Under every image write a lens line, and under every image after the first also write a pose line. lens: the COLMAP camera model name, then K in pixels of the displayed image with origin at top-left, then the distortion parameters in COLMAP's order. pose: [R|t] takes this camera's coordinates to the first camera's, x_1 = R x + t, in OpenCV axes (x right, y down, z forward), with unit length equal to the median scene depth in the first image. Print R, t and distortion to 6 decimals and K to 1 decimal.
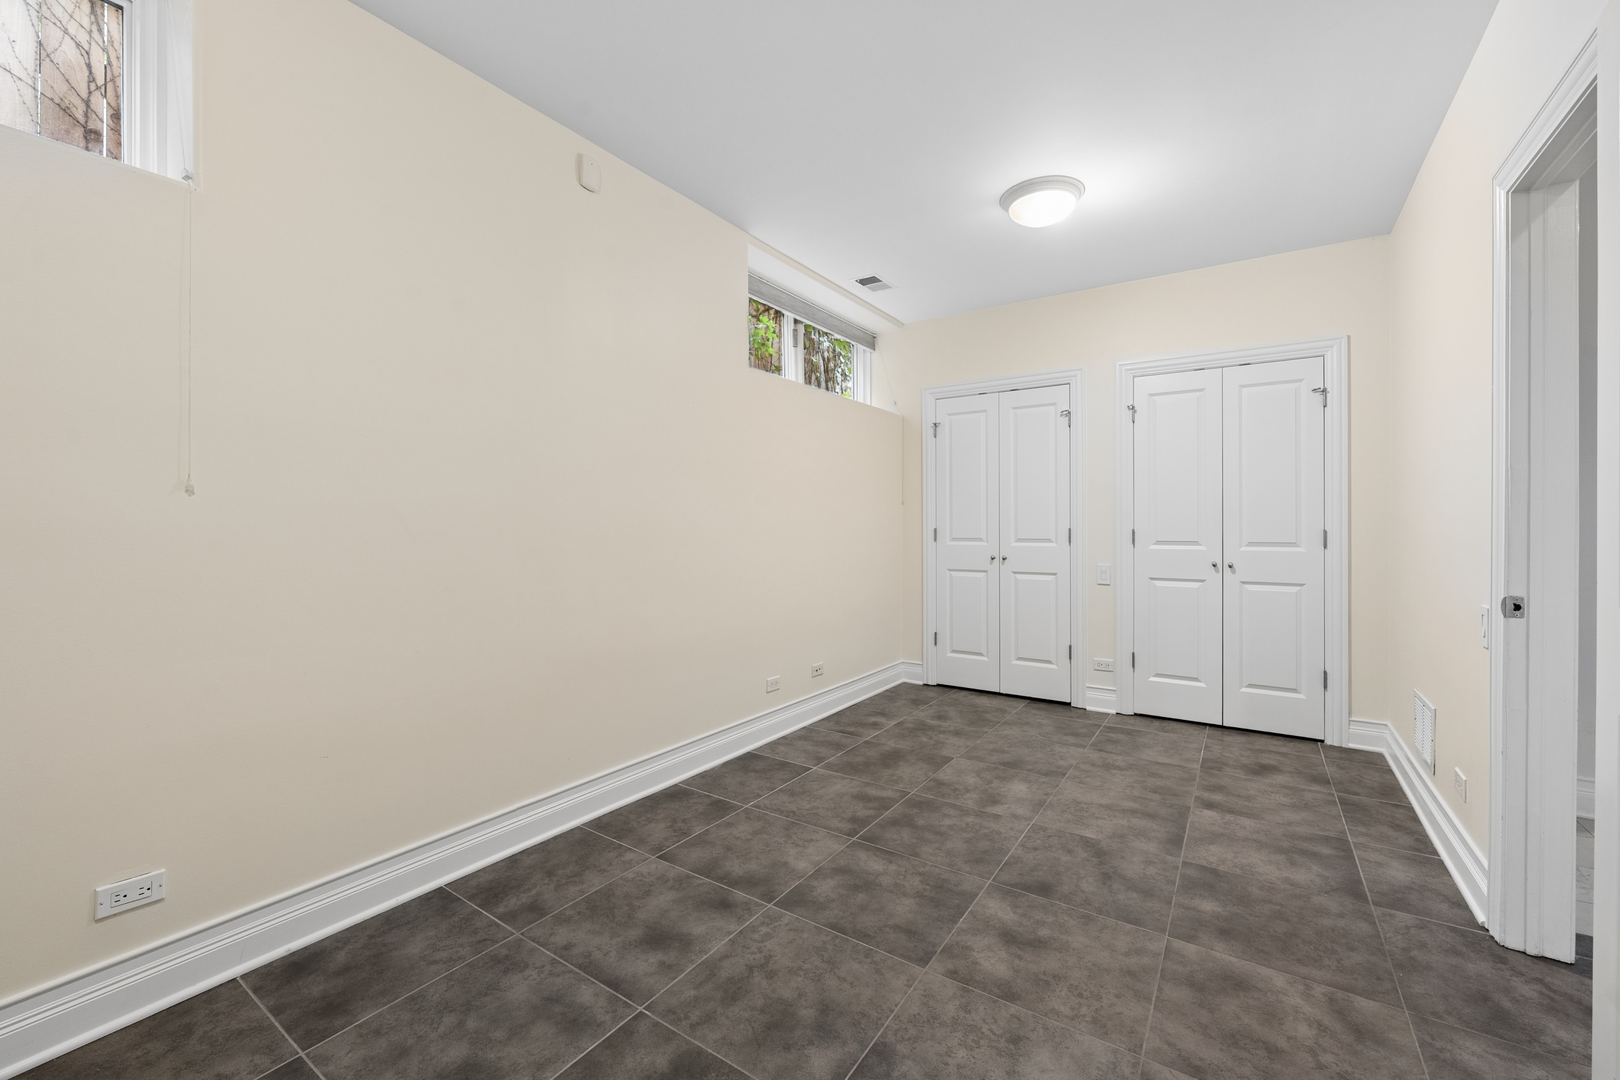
lens RADIAL K [[648.6, 0, 806.5], [0, 648.6, 531.5], [0, 0, 1]] dist [-0.001100, -0.000161]
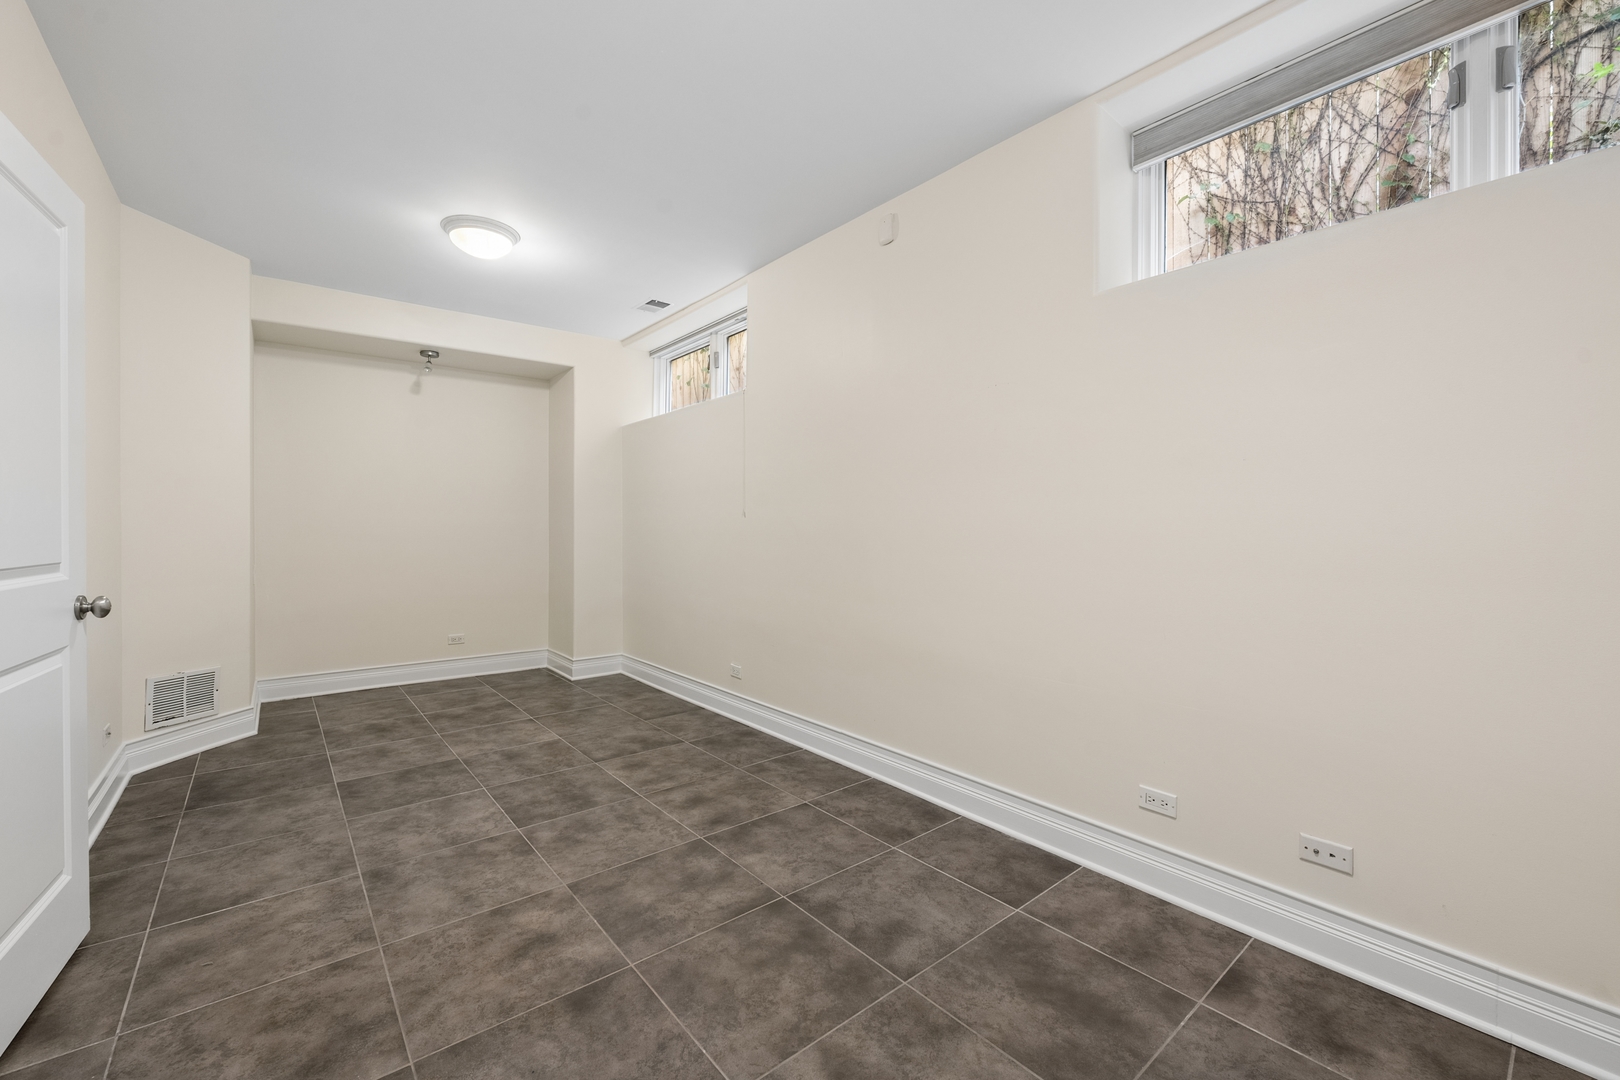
lens RADIAL K [[653.9, 0, 810.0], [0, 653.9, 540.0], [0, 0, 1]] dist [-0.002106, -0.000055]
pose [[-0.276914, 0.011054, -0.960831, 1.064781], [-0.011726, 0.999820, 0.014882, -0.009866], [0.960823, 0.015388, -0.276735, 1.521733]]
